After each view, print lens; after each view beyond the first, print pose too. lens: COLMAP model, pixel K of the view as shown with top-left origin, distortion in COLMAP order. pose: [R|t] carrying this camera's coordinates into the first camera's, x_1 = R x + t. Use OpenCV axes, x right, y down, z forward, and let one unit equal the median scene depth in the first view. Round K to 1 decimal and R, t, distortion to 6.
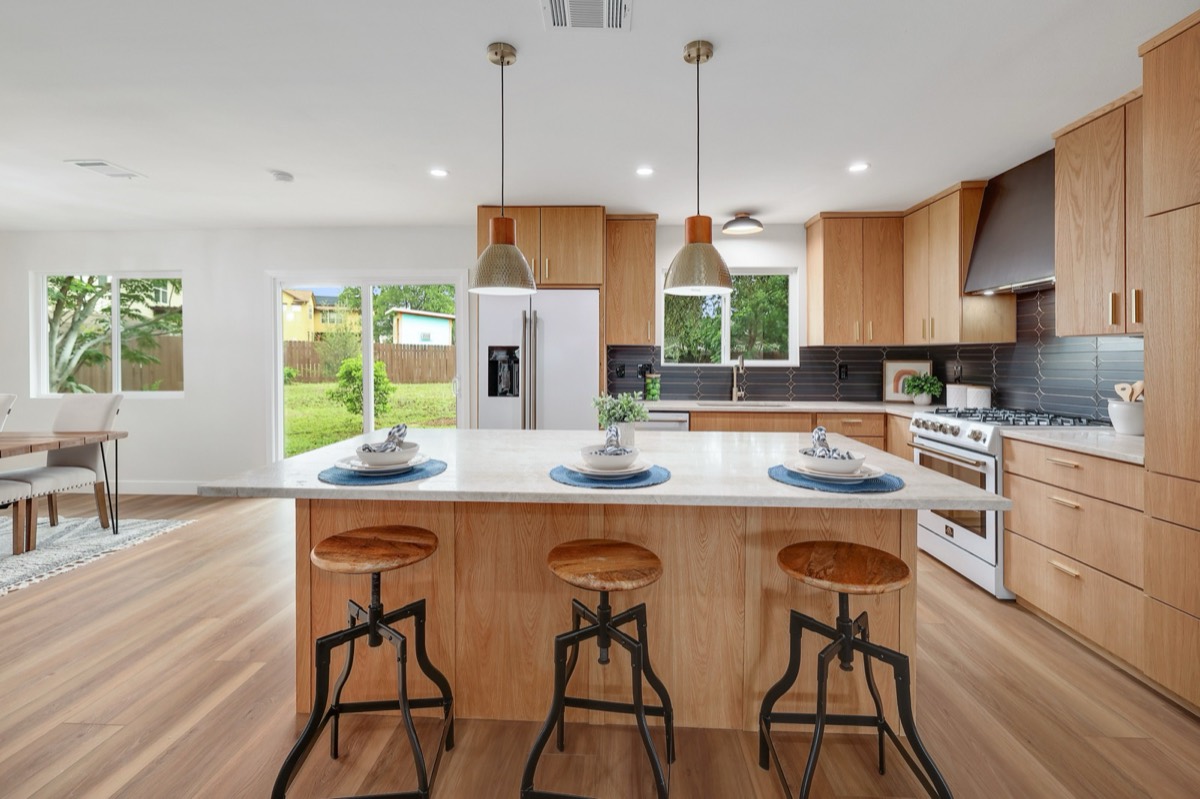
lens RADIAL K [[523.5, 0, 599.9], [0, 523.5, 367.5], [0, 0, 1]] dist [-0.004279, -0.000374]
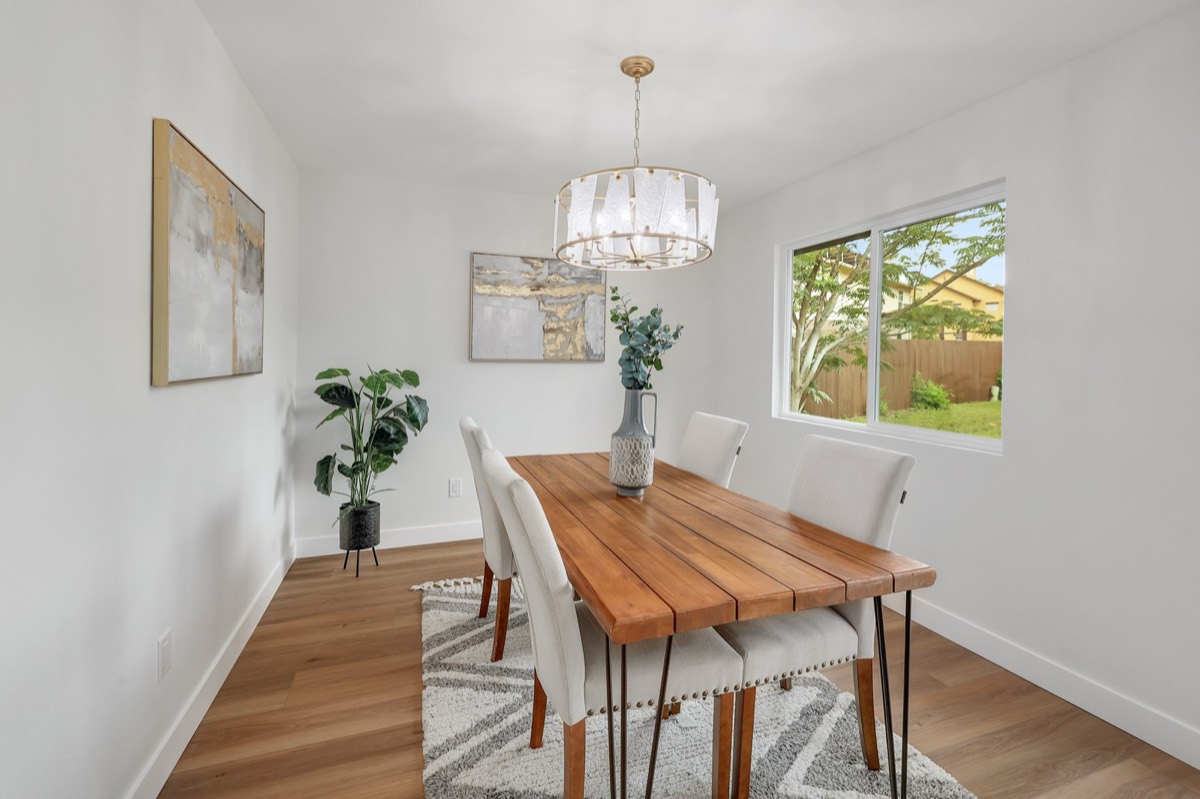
lens RADIAL K [[523.5, 0, 596.2], [0, 523.5, 368.7], [0, 0, 1]] dist [-0.004279, -0.000374]
pose [[0.380263, 0.017765, -0.924708, -0.304090], [-0.023770, 0.999673, 0.009430, -0.006913], [0.924573, 0.018394, 0.380561, 0.293405]]
